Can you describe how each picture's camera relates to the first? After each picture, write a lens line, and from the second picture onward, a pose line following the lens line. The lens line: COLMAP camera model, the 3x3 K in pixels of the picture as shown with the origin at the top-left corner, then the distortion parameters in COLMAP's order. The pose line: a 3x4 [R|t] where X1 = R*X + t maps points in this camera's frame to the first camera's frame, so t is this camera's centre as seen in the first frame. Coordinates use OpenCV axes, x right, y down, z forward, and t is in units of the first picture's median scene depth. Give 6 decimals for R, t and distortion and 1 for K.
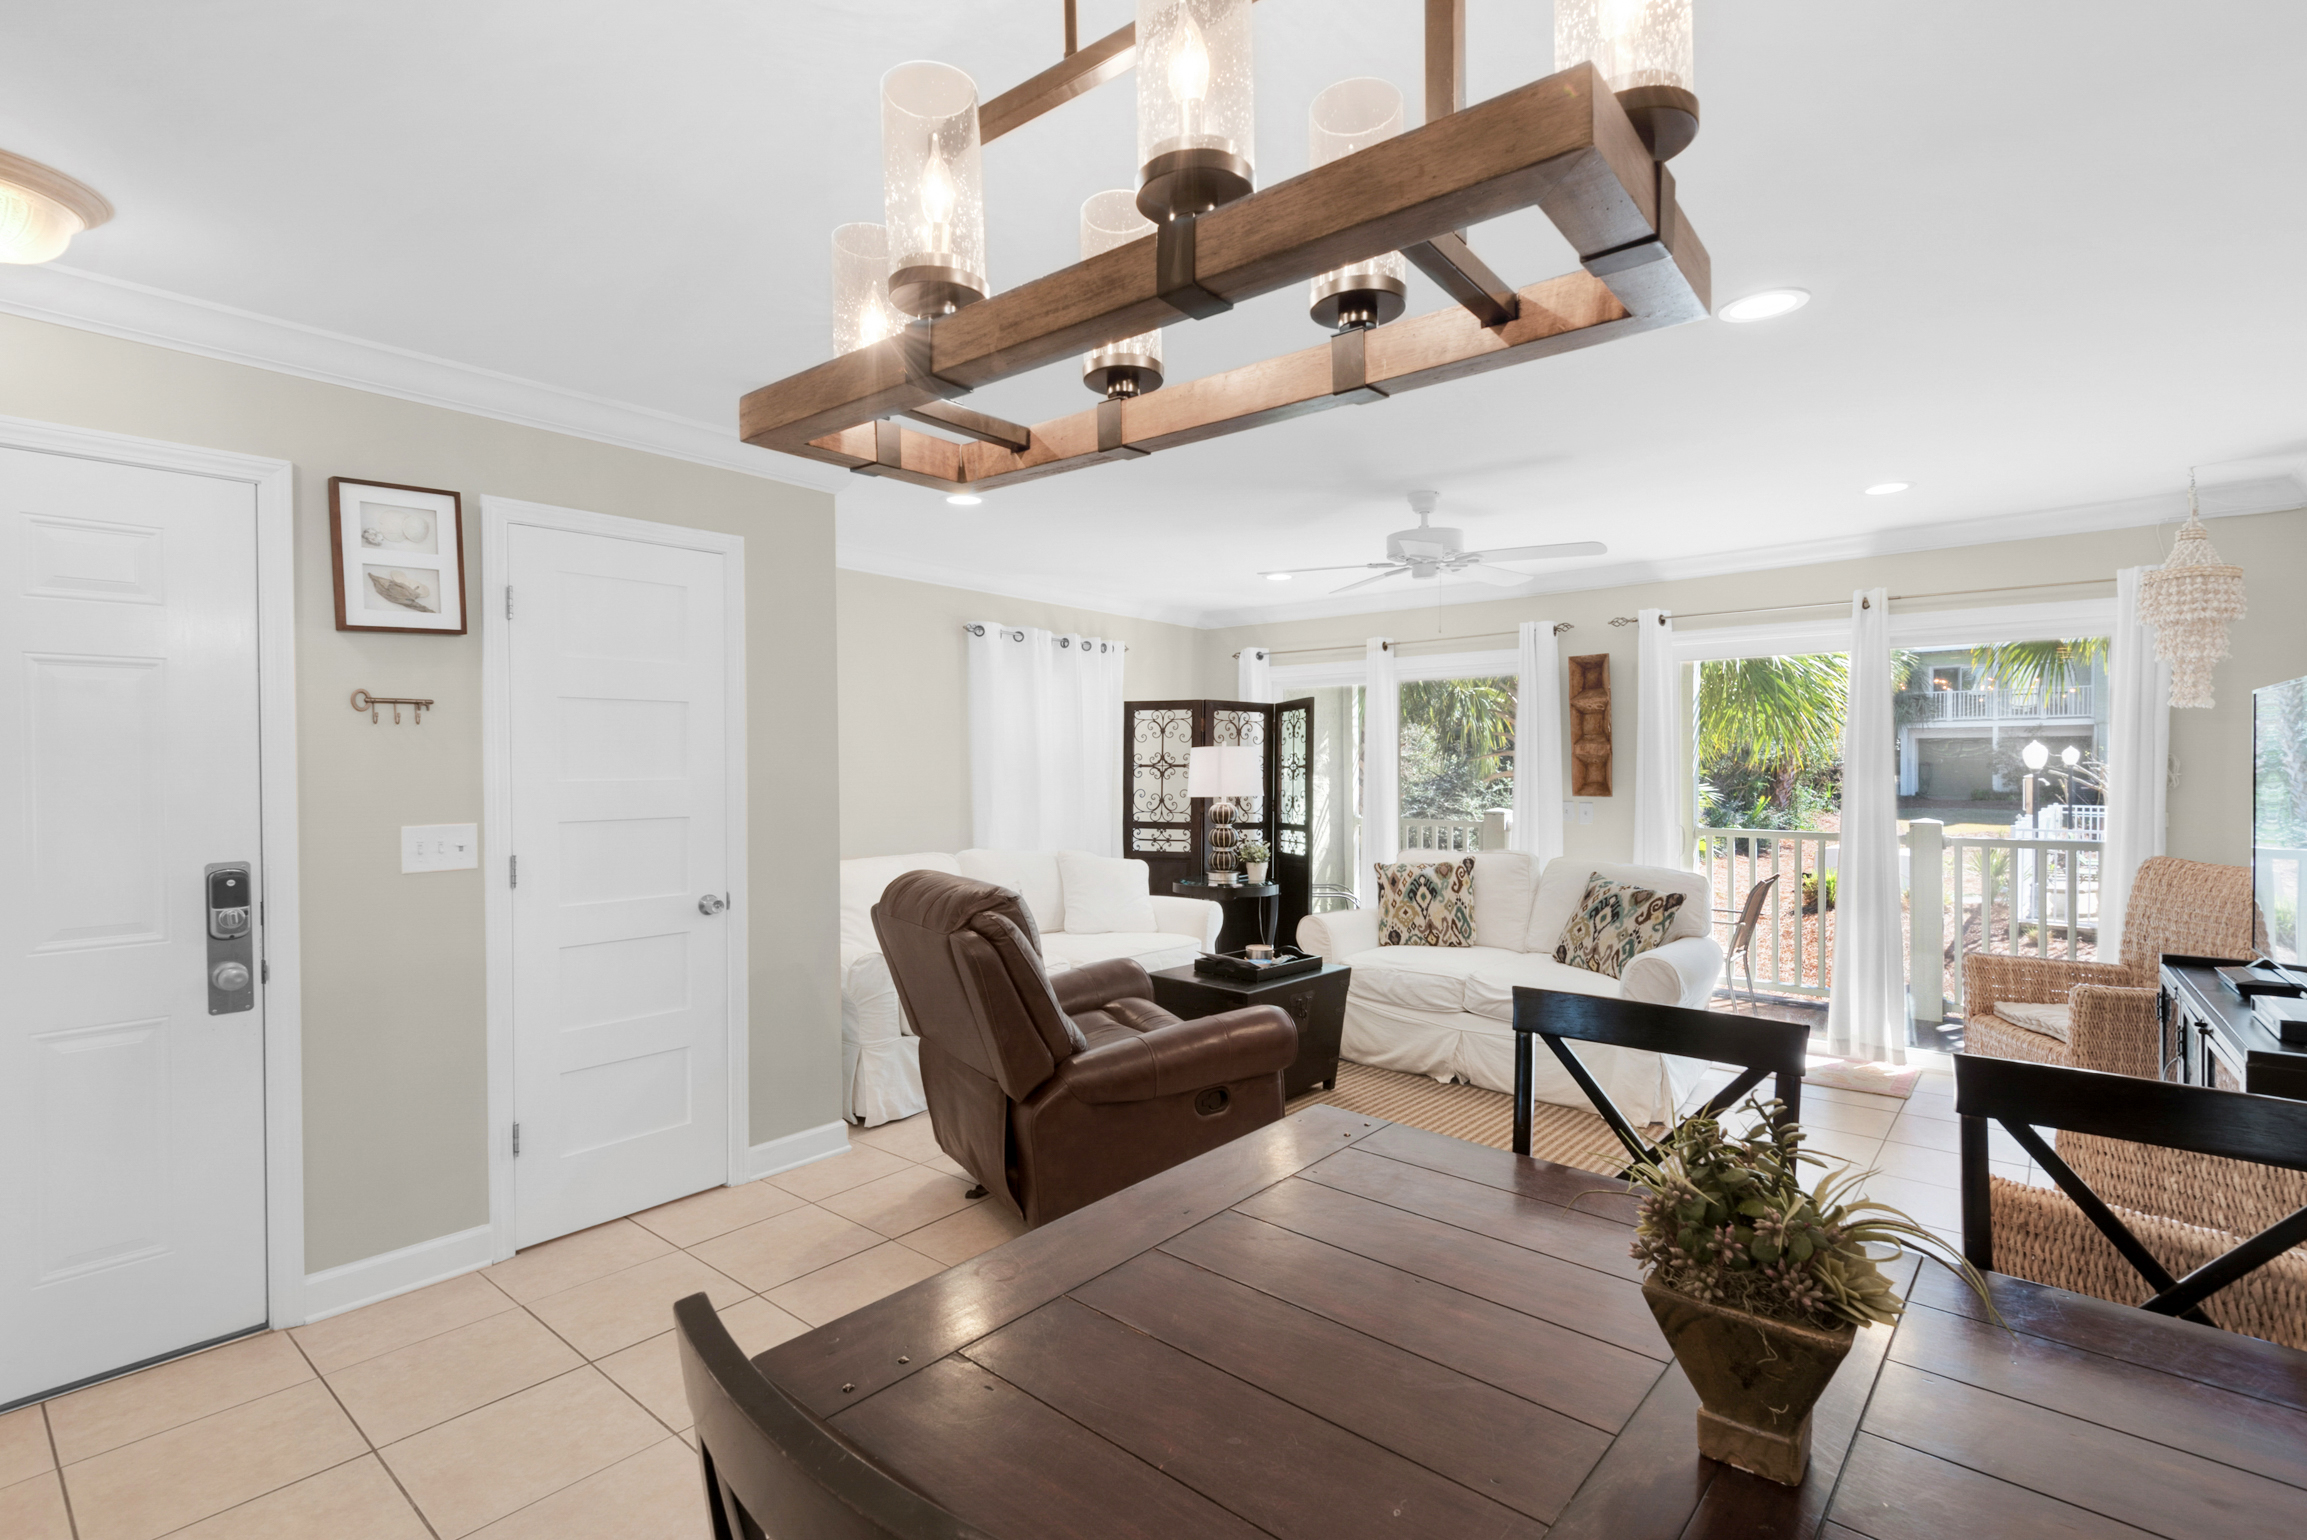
lens RADIAL K [[1050.8, 0, 1137.7], [0, 1050.8, 769.2], [0, 0, 1]] dist [0.021372, -0.013743]
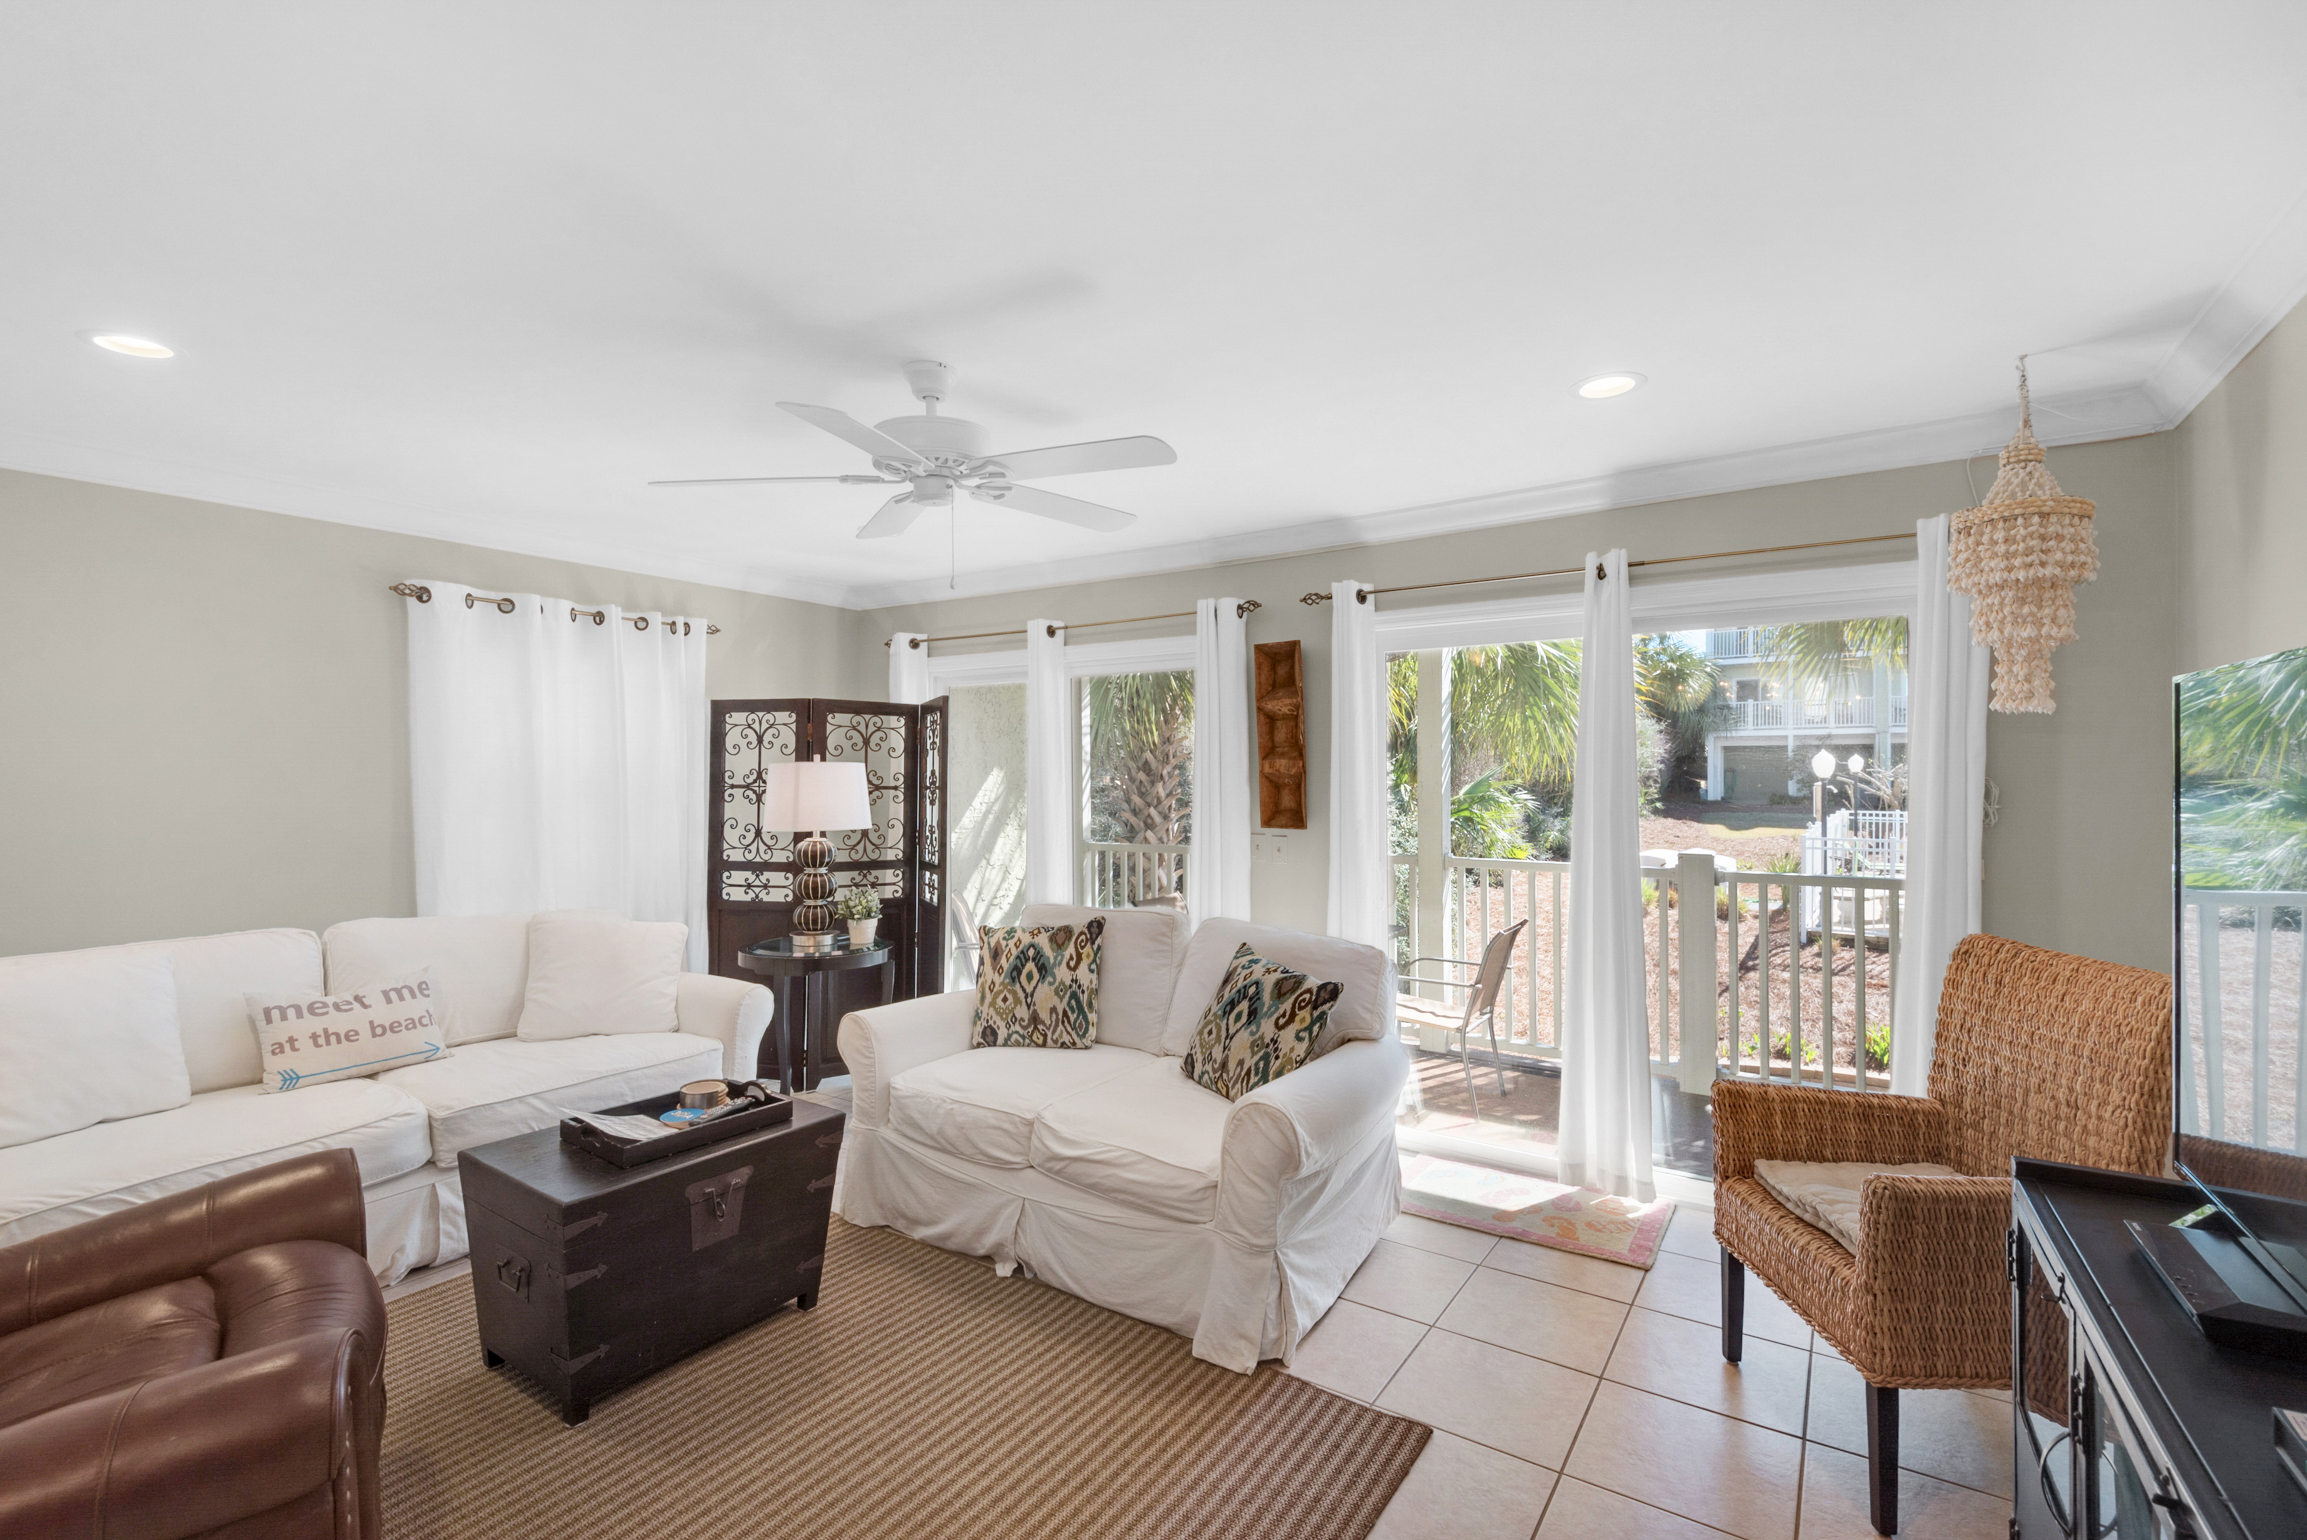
lens RADIAL K [[1050.8, 0, 1129.5], [0, 1050.8, 770.4], [0, 0, 1]] dist [0.021372, -0.013743]
pose [[0.992730, -0.001506, 0.120355, 0.231661], [0.002076, 0.999987, -0.004614, -0.012861], [-0.120346, 0.004830, 0.992720, 0.264576]]
